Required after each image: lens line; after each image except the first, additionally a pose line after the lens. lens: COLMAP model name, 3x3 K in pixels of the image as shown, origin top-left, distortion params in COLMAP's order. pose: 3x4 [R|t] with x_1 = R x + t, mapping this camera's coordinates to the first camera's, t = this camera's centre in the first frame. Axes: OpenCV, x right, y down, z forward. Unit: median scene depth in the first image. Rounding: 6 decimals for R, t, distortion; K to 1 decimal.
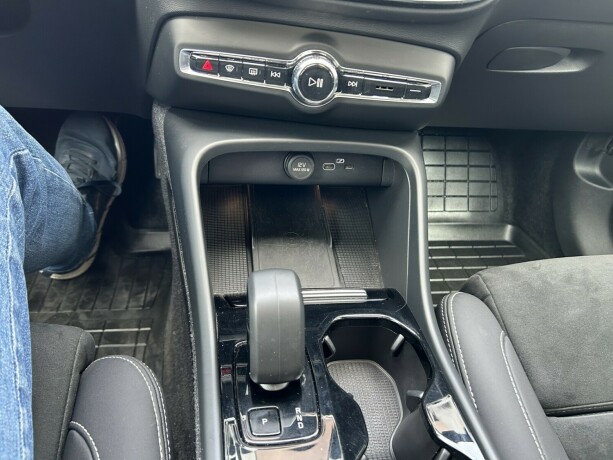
lens RADIAL K [[469.7, 0, 305.6], [0, 469.7, 224.2], [0, 0, 1]] dist [-0.002134, -0.012342]
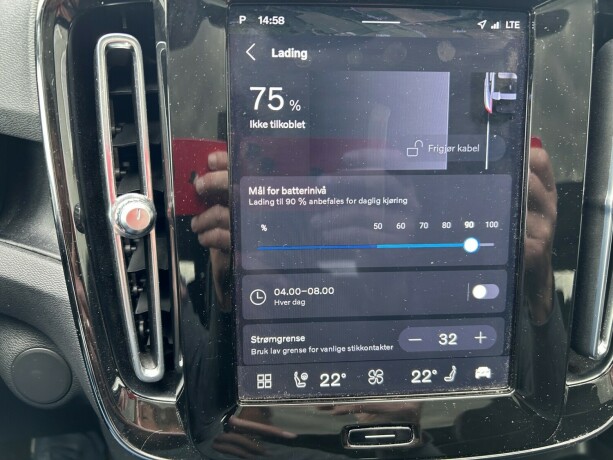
lens RADIAL K [[474.7, 0, 305.7], [0, 474.7, 223.7], [0, 0, 1]] dist [-0.004607, -0.016055]
pose [[0.992330, -0.123475, -0.005899, 0.000512], [0.118088, 0.960983, -0.250133, -0.532297], [0.036554, 0.247518, 0.968193, 0.211501]]
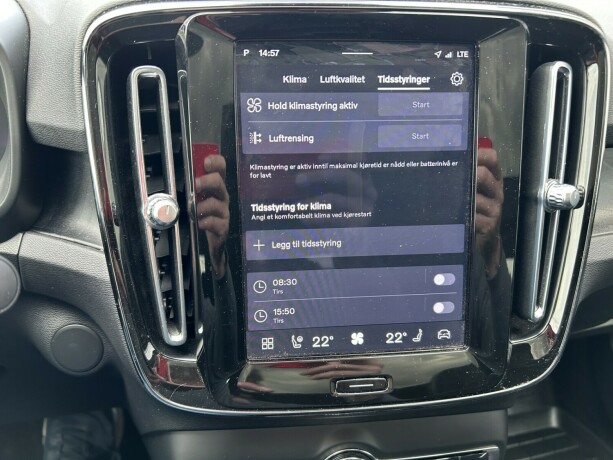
lens RADIAL K [[469.7, 0, 305.6], [0, 469.7, 224.2], [0, 0, 1]] dist [-0.002134, -0.012342]
pose [[0.990230, -0.138397, 0.017059, -0.006559], [0.138519, 0.962205, -0.234467, -0.500129], [0.016035, 0.234539, 0.971974, 0.095466]]
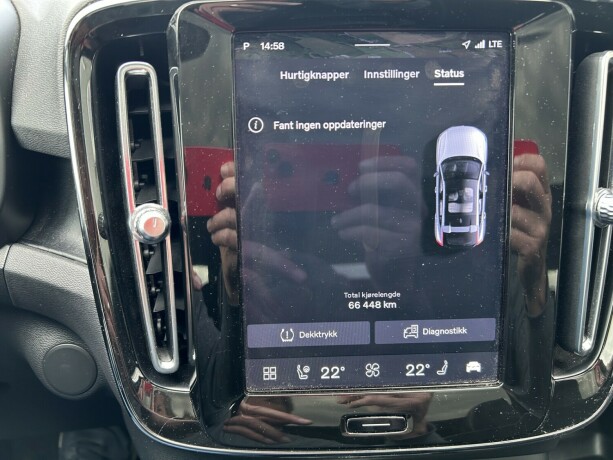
lens RADIAL K [[469.7, 0, 305.6], [0, 469.7, 224.2], [0, 0, 1]] dist [-0.002134, -0.012342]
pose [[0.990270, -0.131576, -0.045313, 0.023648], [0.115357, 0.958271, -0.261554, -0.520747], [0.077836, 0.253782, 0.964125, 0.169073]]
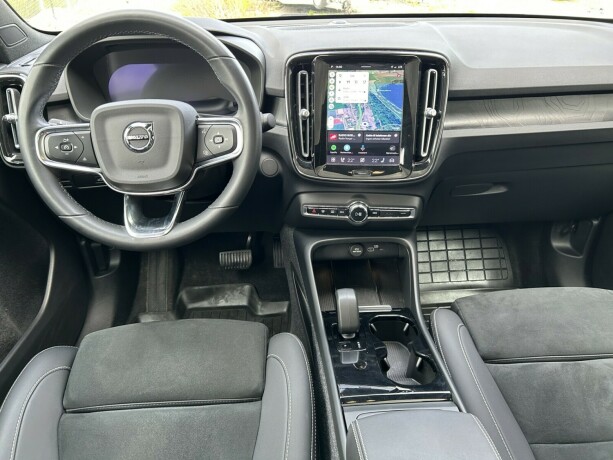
lens RADIAL K [[454.3, 0, 306.5], [0, 454.3, 230.0], [0, 0, 1]] dist [0.008499, -0.001675]
pose [[0.983484, -0.075324, -0.164576, 0.120810], [0.039764, 0.976993, -0.209530, 0.228182], [0.176573, 0.199526, 0.963853, -1.136779]]
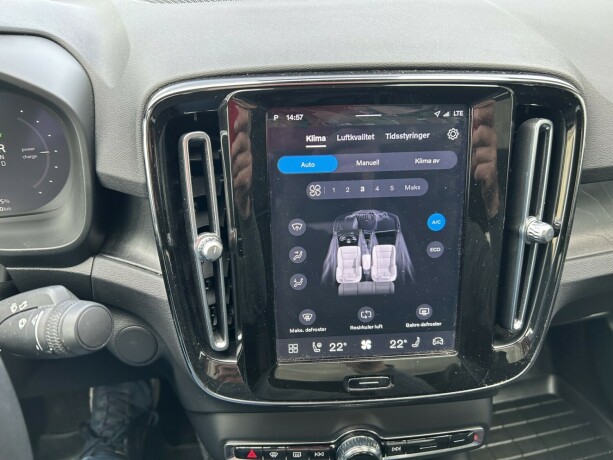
lens RADIAL K [[462.9, 0, 306.2], [0, 462.9, 222.3], [0, 0, 1]] dist [0.005621, -0.009758]
pose [[0.990341, -0.136226, -0.025825, 0.001680], [0.130523, 0.978803, -0.157823, -0.586006], [0.046777, 0.152928, 0.987130, -0.053008]]
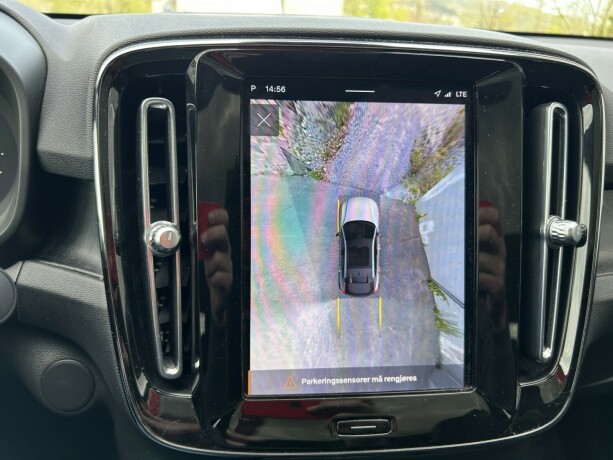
lens RADIAL K [[469.7, 0, 305.6], [0, 469.7, 224.2], [0, 0, 1]] dist [-0.002134, -0.012342]
pose [[0.992440, -0.118723, 0.031096, -0.013071], [0.121976, 0.926170, -0.356836, -0.462679], [0.013565, 0.357931, 0.933649, 0.108413]]
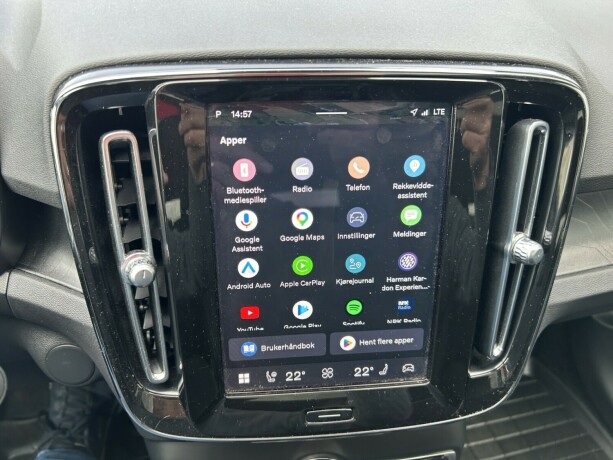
lens RADIAL K [[469.7, 0, 305.6], [0, 469.7, 224.2], [0, 0, 1]] dist [-0.002134, -0.012342]
pose [[0.992150, -0.125049, -0.001282, 0.052094], [0.124631, 0.989576, -0.072154, -0.670280], [0.010291, 0.071428, 0.997393, 0.046495]]
